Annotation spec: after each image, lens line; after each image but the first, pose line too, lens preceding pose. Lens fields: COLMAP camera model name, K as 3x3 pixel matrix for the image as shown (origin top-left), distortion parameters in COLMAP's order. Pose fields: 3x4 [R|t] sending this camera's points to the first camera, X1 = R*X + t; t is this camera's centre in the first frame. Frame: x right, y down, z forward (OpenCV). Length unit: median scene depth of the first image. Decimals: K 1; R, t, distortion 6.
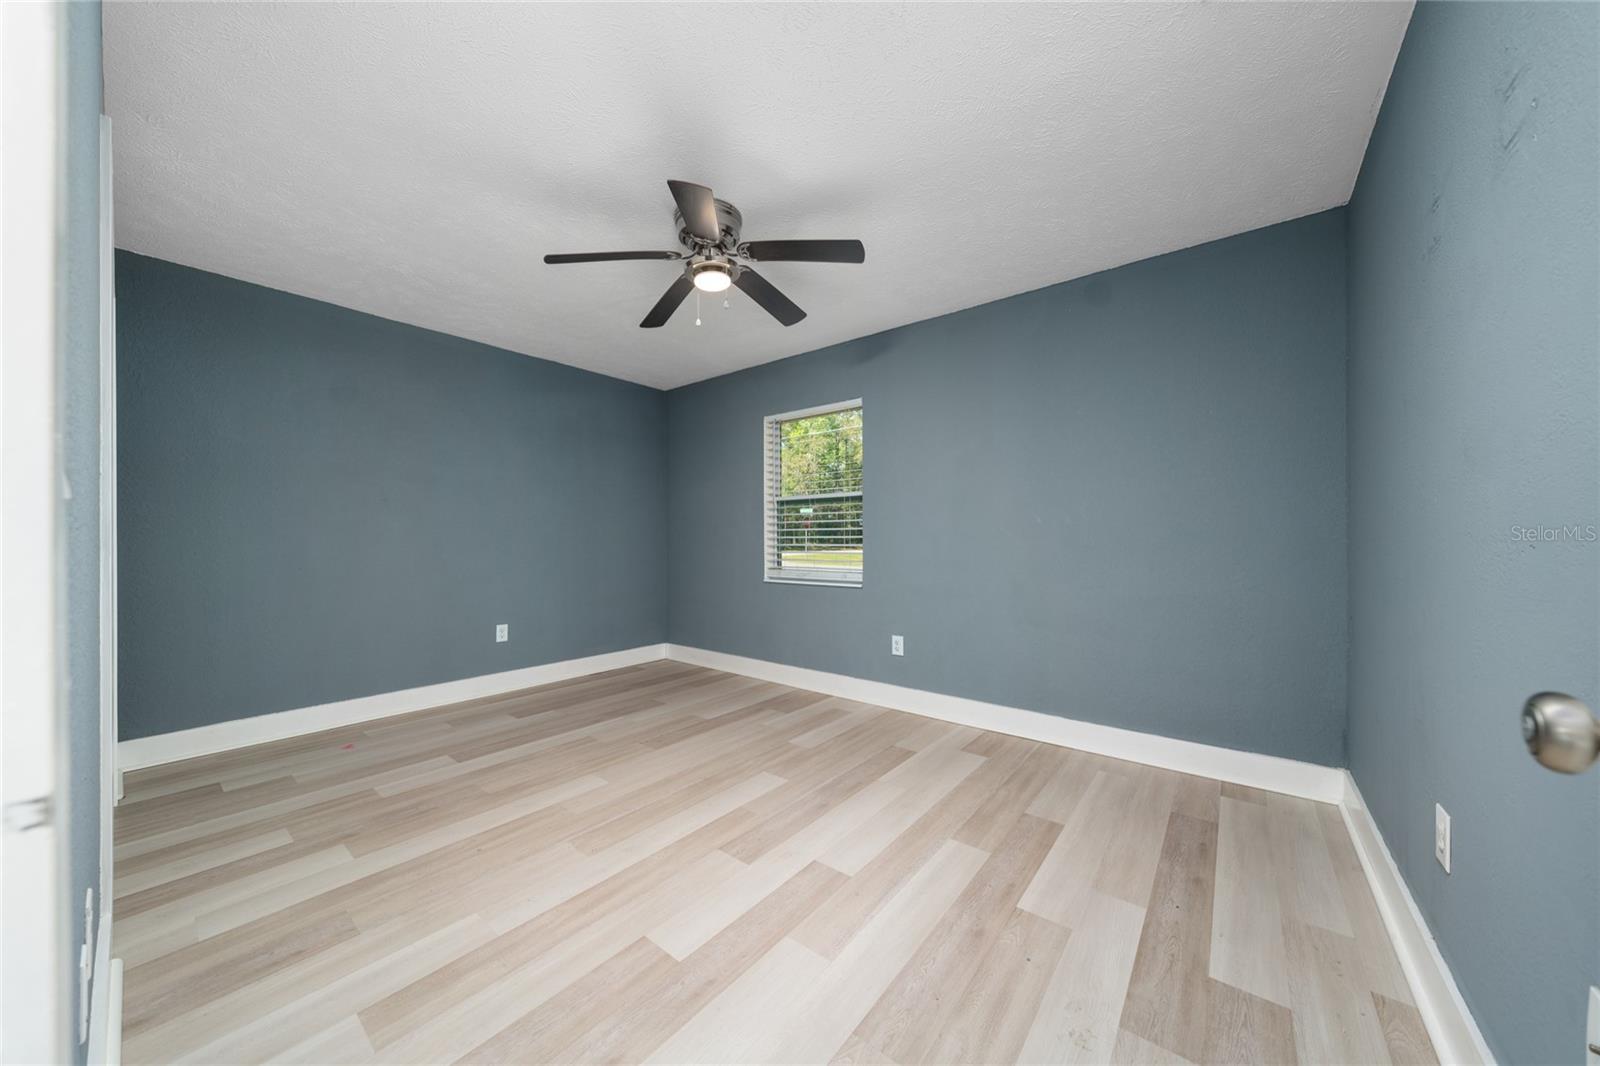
lens RADIAL K [[542.0, 0, 798.0], [0, 542.0, 533.8], [0, 0, 1]] dist [-0.000860, -0.000118]
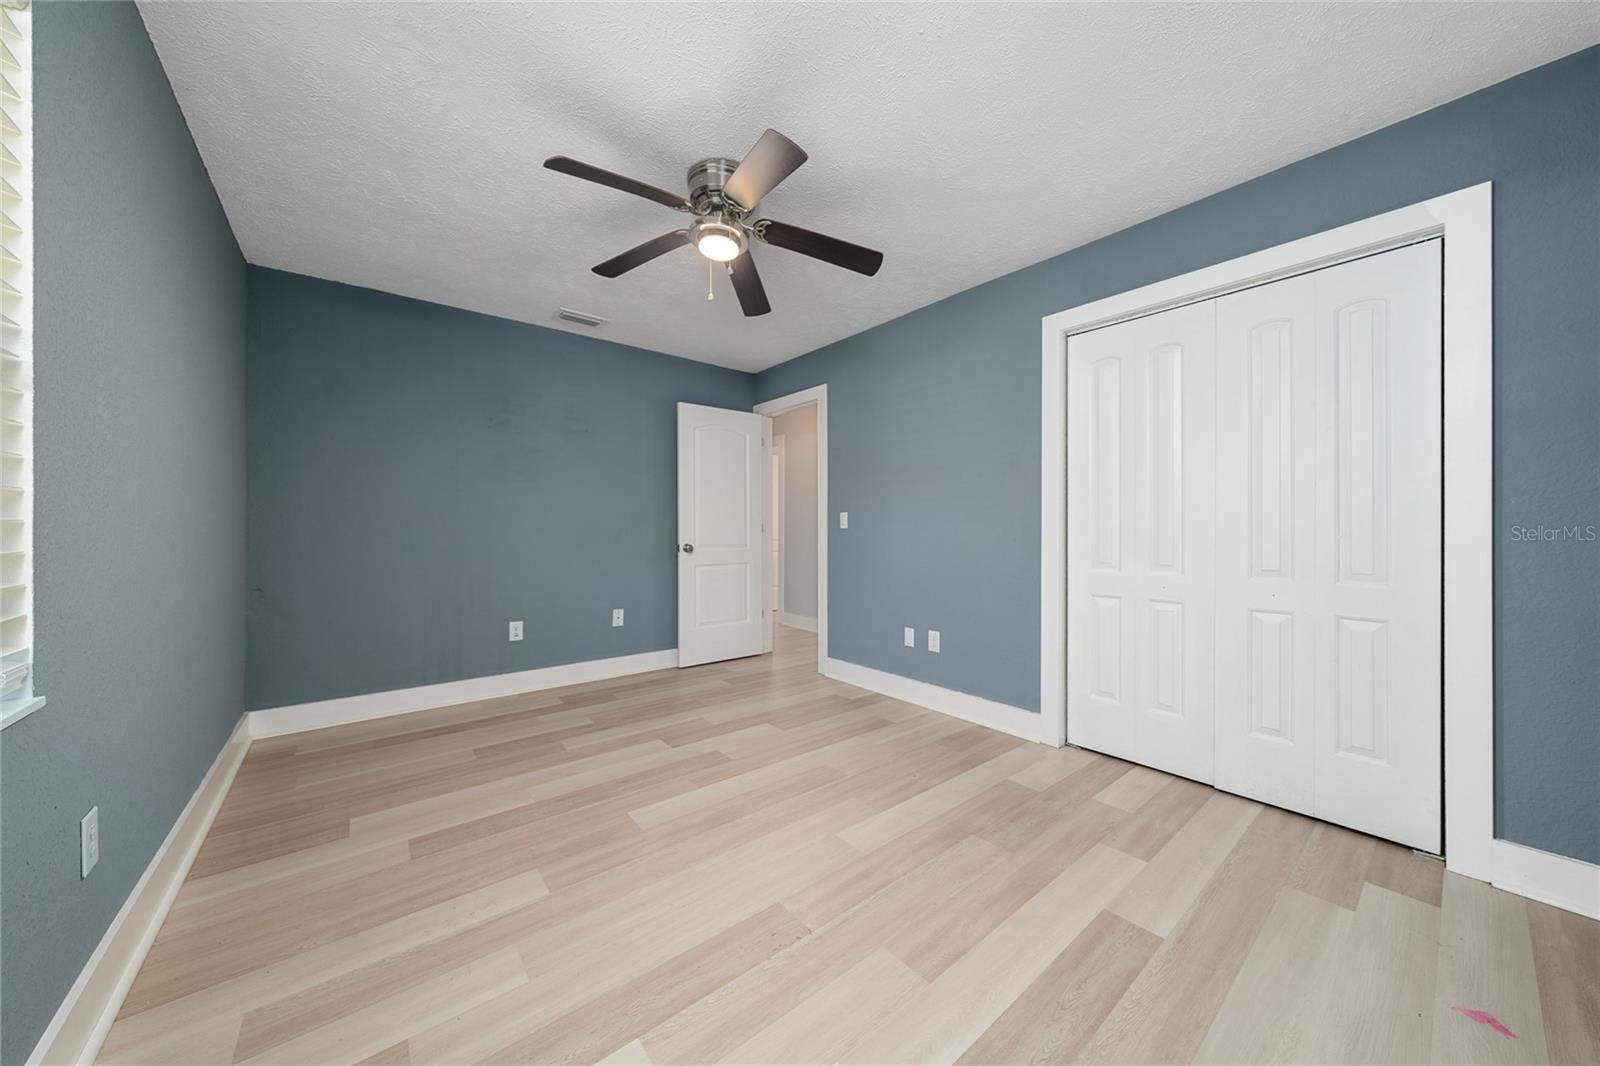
lens RADIAL K [[542.0, 0, 798.0], [0, 542.0, 533.8], [0, 0, 1]] dist [-0.000860, -0.000118]
pose [[-0.977710, -0.002123, 0.209948, -0.550882], [-0.003337, 0.999980, -0.005428, 0.027028], [-0.209932, -0.006008, -0.977697, 2.146260]]
